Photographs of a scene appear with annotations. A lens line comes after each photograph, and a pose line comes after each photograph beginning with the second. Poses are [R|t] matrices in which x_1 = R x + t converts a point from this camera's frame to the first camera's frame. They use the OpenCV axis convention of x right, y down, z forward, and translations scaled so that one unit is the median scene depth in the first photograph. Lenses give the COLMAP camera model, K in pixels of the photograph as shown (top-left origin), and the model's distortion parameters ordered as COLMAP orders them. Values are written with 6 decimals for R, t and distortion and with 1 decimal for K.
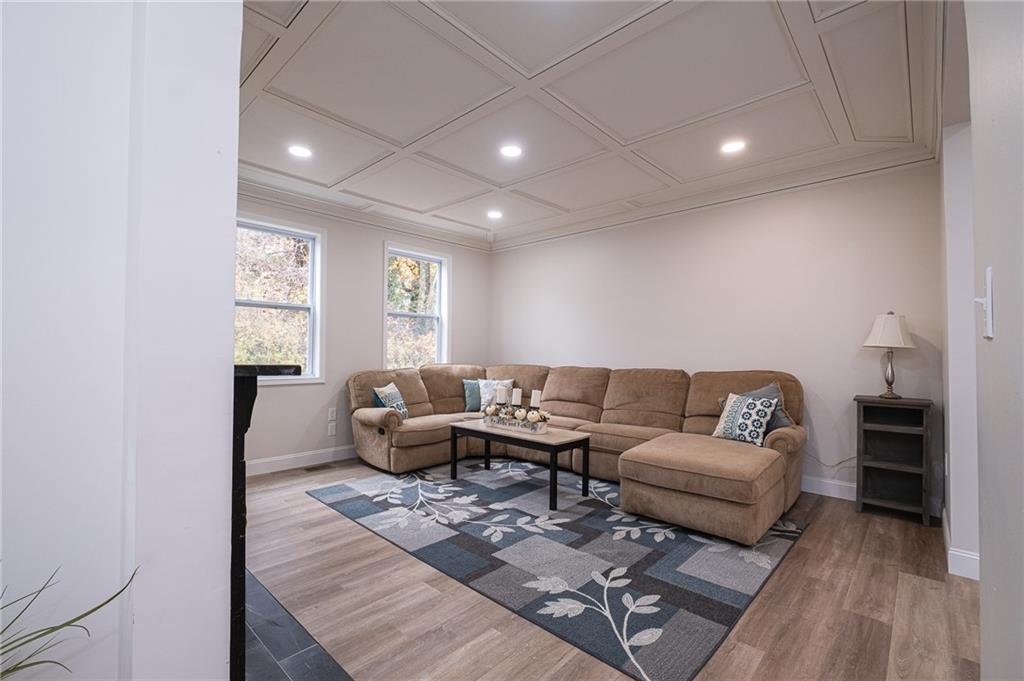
lens RADIAL K [[444.7, 0, 512.9], [0, 444.7, 342.1], [0, 0, 1]] dist [-0.005548, 0.000153]
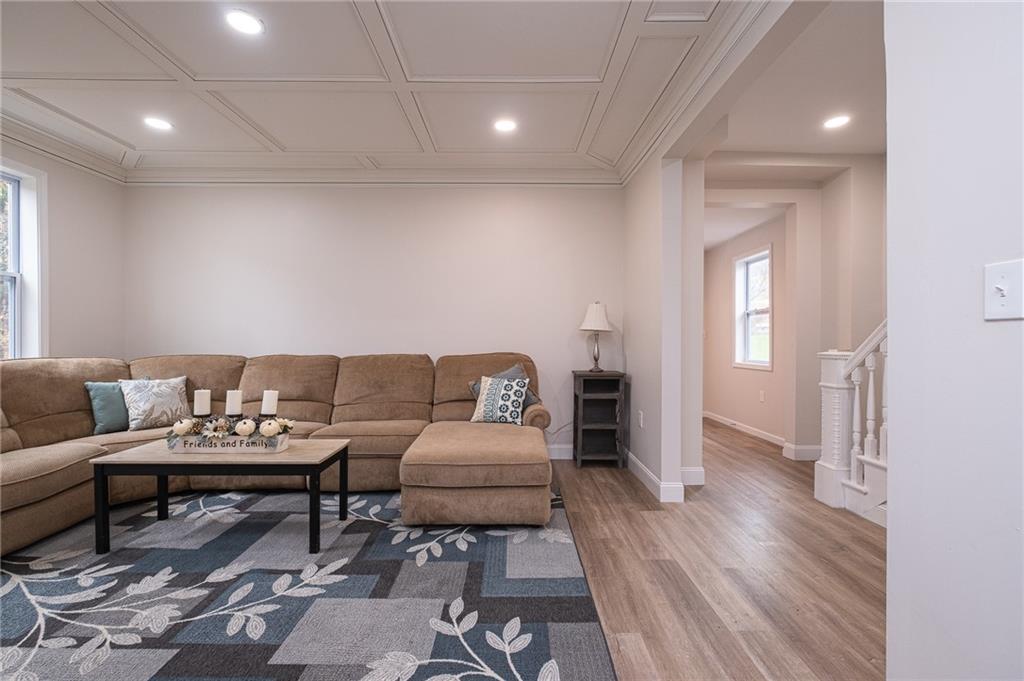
lens RADIAL K [[444.7, 0, 512.9], [0, 444.7, 342.1], [0, 0, 1]] dist [-0.005548, 0.000153]
pose [[0.725712, -0.014210, 0.687851, -0.159266], [-0.009667, 0.999477, 0.030847, 0.007146], [-0.687930, -0.029035, 0.725196, 0.243148]]
